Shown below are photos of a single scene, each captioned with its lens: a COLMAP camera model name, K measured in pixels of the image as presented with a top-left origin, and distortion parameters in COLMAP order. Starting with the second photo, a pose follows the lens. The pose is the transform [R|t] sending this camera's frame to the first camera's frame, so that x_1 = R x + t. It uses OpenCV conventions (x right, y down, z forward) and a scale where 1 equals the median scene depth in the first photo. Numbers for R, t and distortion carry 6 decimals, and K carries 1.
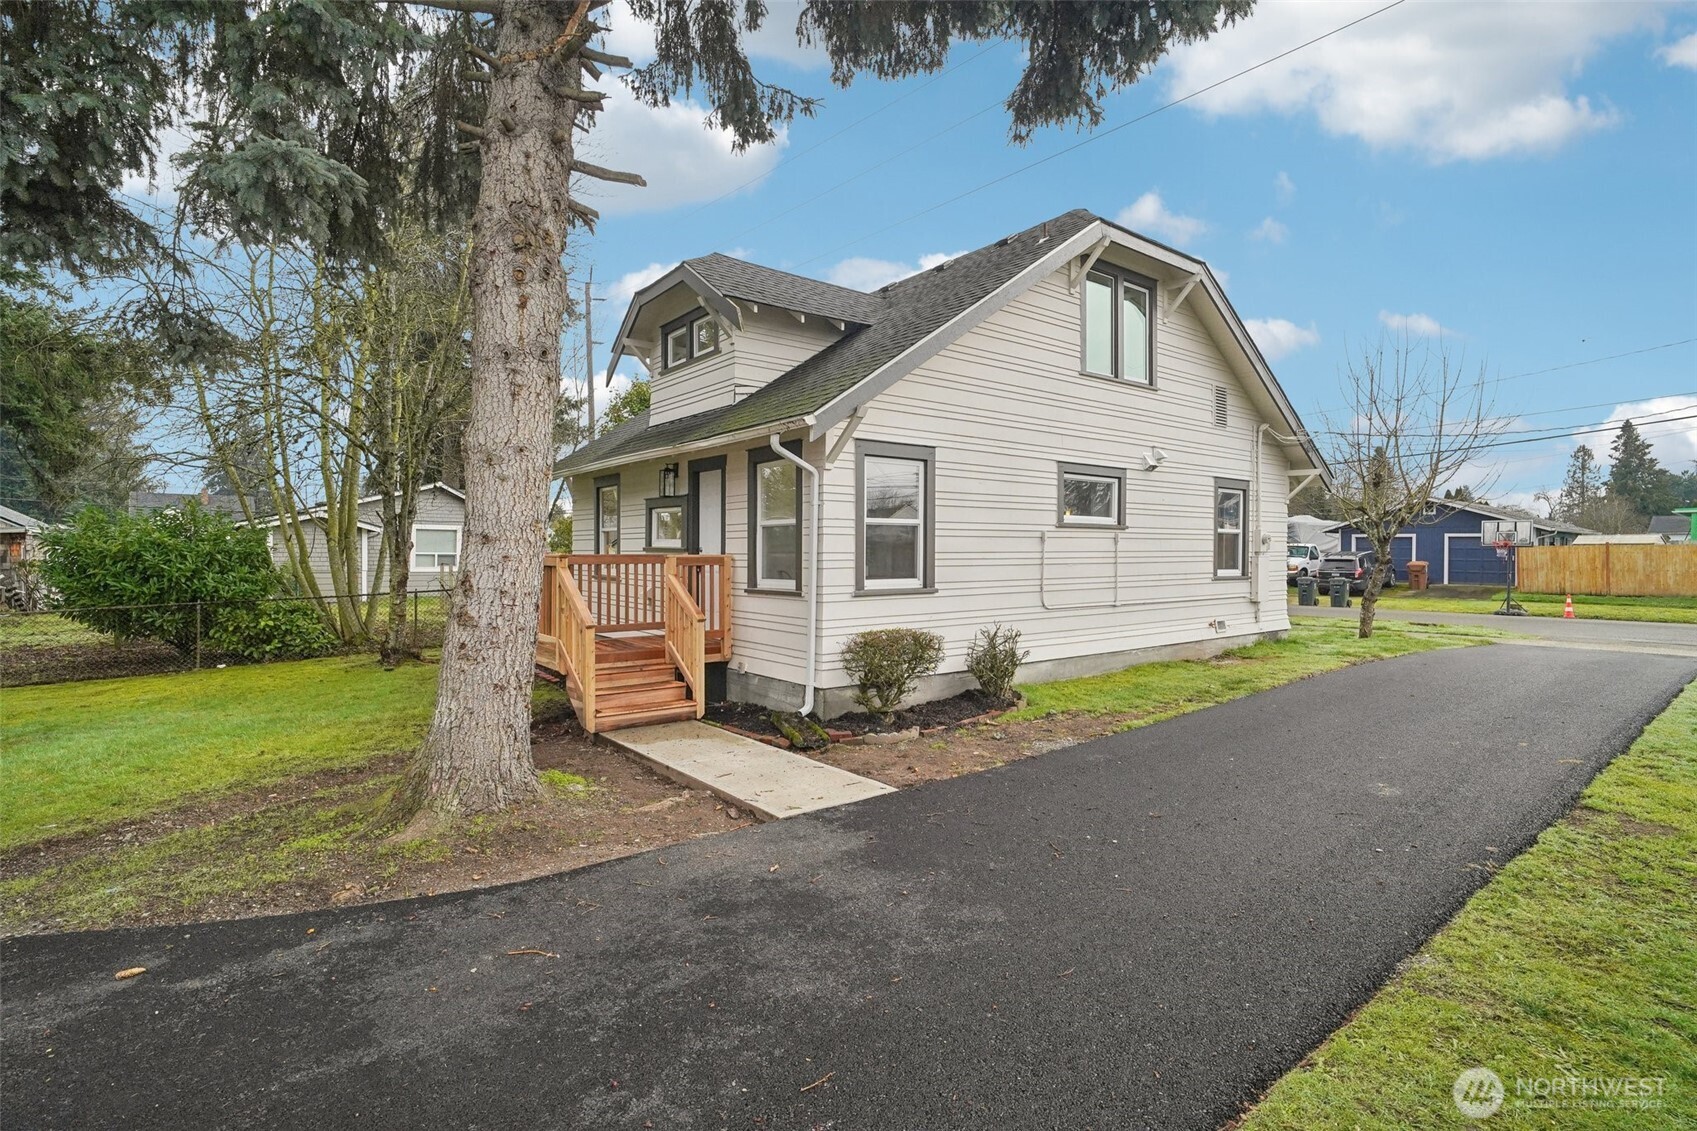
lens RADIAL K [[813.9, 0, 847.9], [0, 813.9, 550.5], [0, 0, 1]] dist [-0.016094, 0.011988]
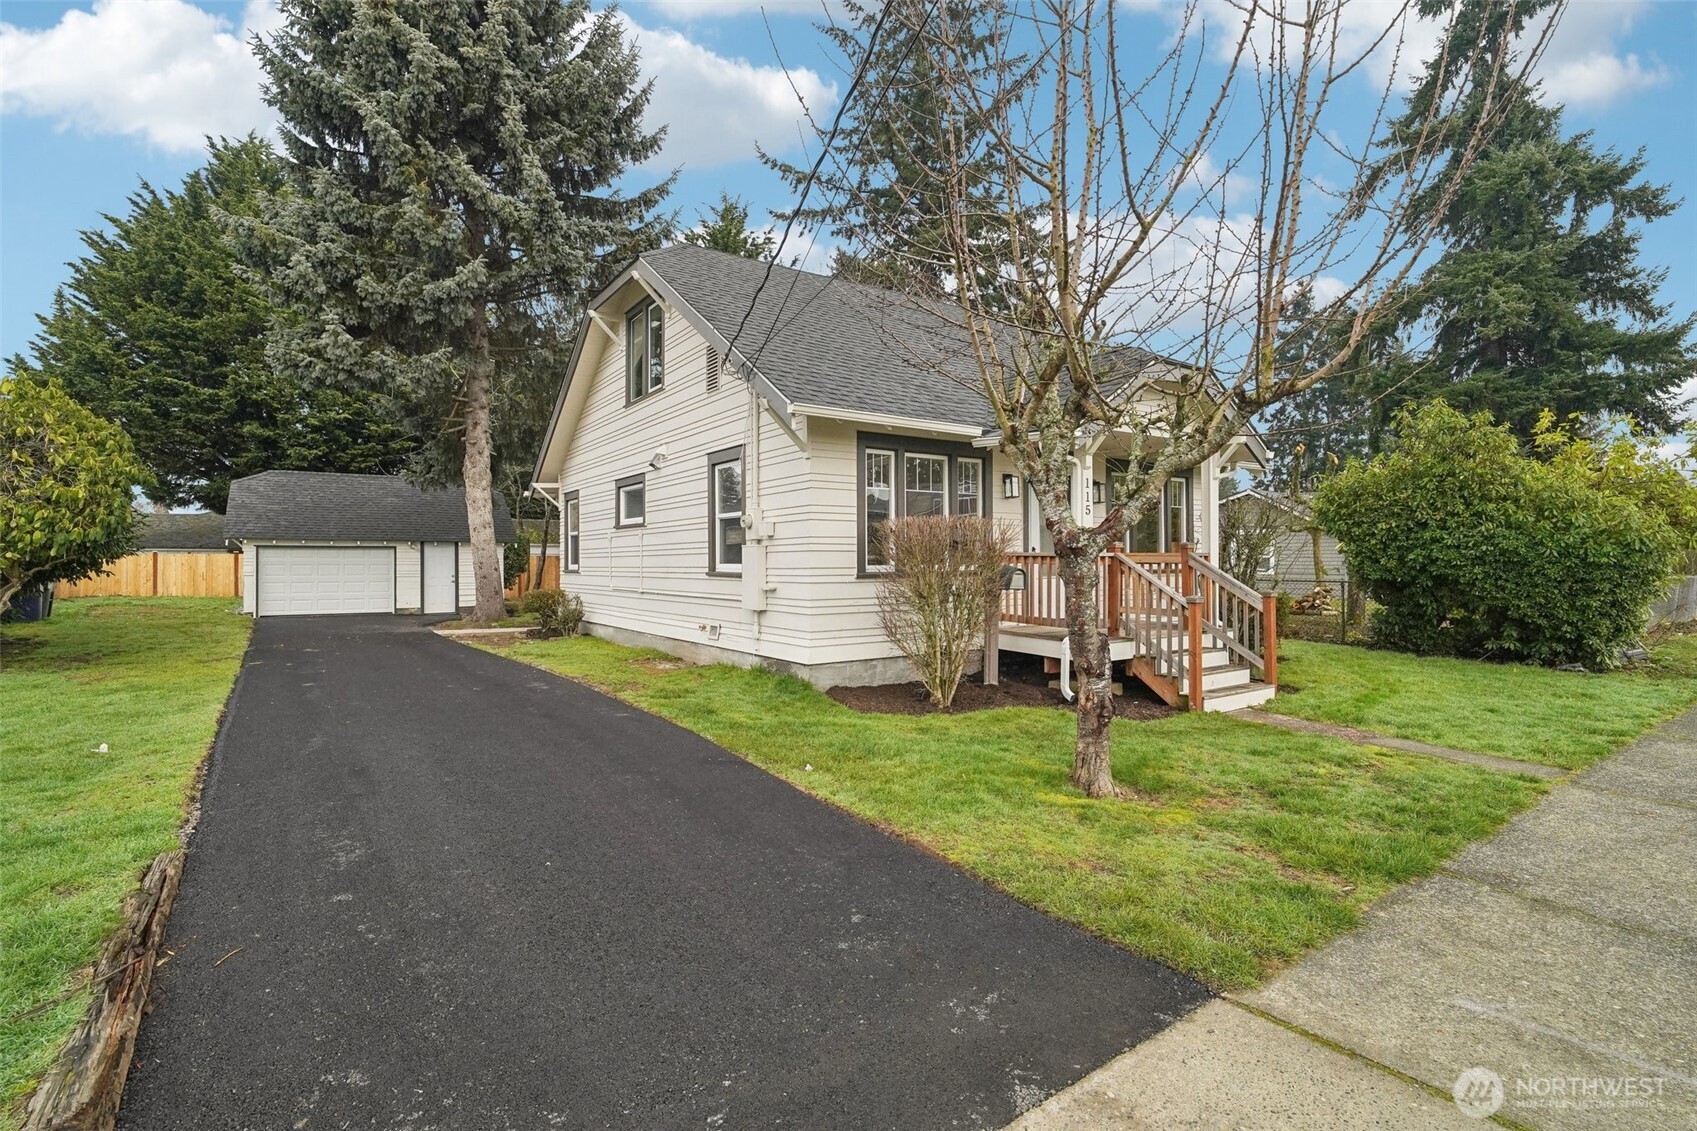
lens RADIAL K [[781.0, 0, 849.0], [0, 781.0, 558.4], [0, 0, 1]] dist [-0.014825, 0.000081]
pose [[-0.051998, -0.006440, -0.998626, 3.004844], [0.004263, 0.999969, -0.006671, 0.057524], [0.998638, -0.004604, -0.051969, 2.836414]]
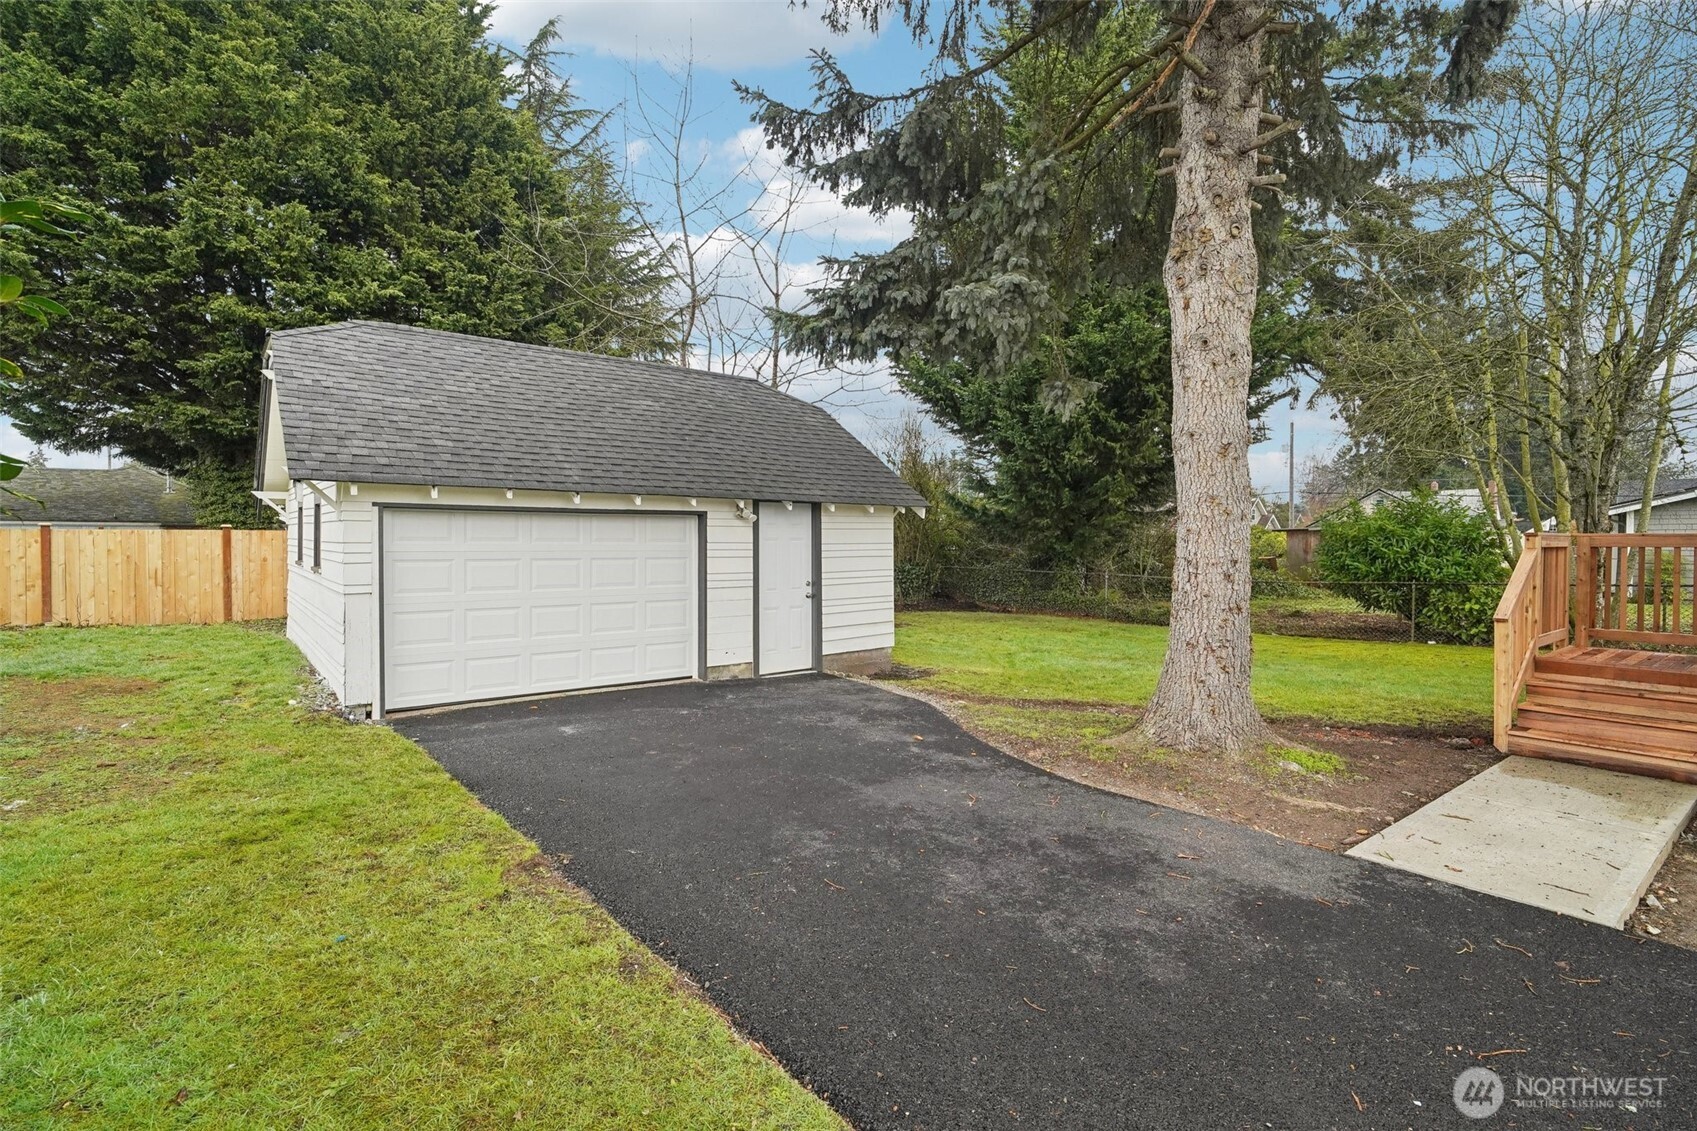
lens RADIAL K [[813.9, 0, 847.9], [0, 813.9, 550.5], [0, 0, 1]] dist [-0.016094, 0.011988]
pose [[0.006065, 0.006845, -0.999958, 0.761968], [0.001983, 0.999975, 0.006857, 0.028650], [0.999980, -0.002025, 0.006051, 0.551698]]
